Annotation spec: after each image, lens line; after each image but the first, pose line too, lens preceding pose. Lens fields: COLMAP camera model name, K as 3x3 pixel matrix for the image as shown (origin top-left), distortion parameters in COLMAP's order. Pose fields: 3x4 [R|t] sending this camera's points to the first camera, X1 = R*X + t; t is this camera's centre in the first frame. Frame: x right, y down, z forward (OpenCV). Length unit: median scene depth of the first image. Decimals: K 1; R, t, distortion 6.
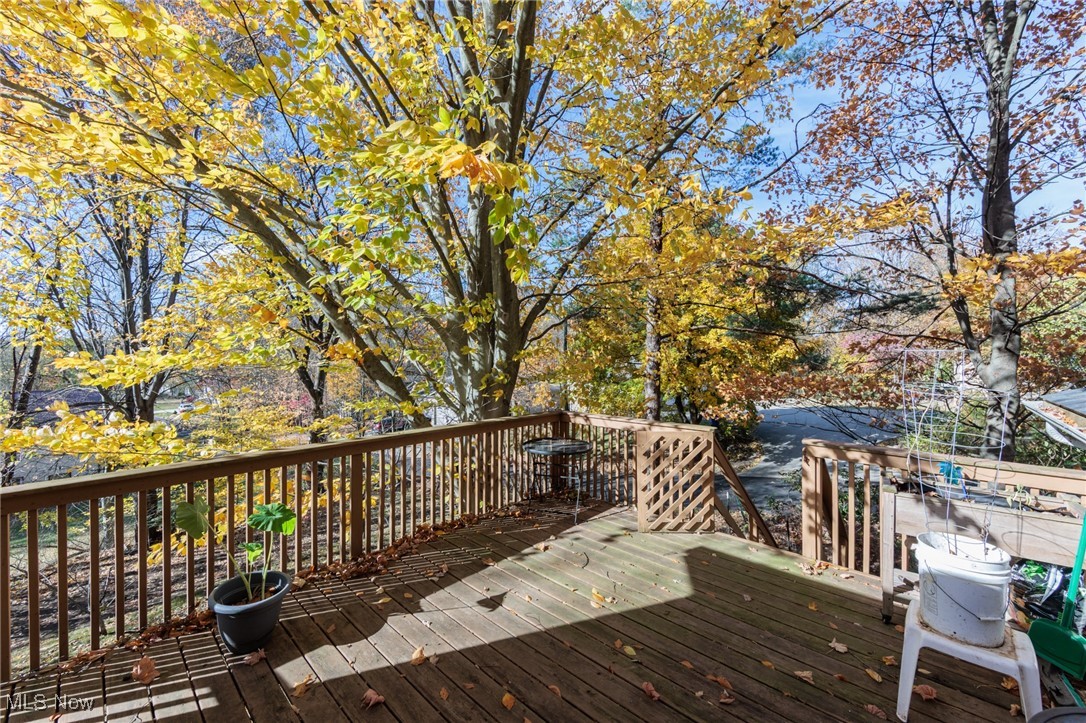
lens RADIAL K [[439.2, 0, 541.3], [0, 439.2, 358.2], [0, 0, 1]] dist [0.002113, -0.000100]
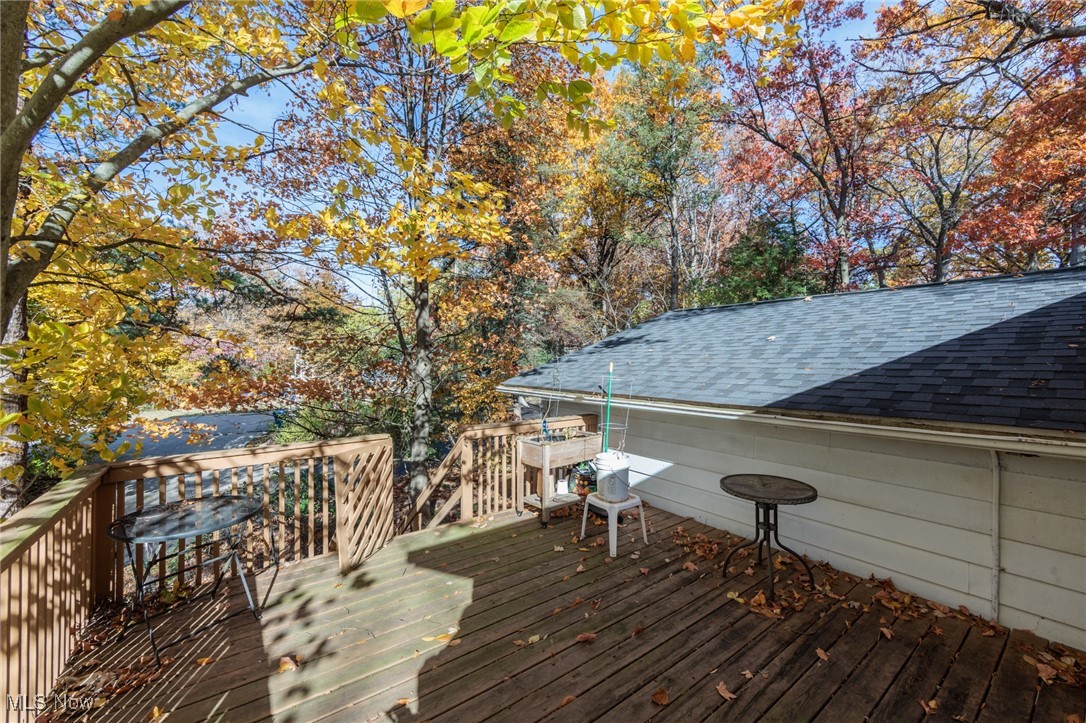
lens RADIAL K [[439.2, 0, 541.9], [0, 439.2, 358.3], [0, 0, 1]] dist [0.002113, -0.000100]
pose [[0.157608, 0.000116, 0.987502, -0.618100], [0.006290, 0.999980, -0.001121, -0.012348], [-0.987482, 0.006388, 0.157604, 0.576049]]
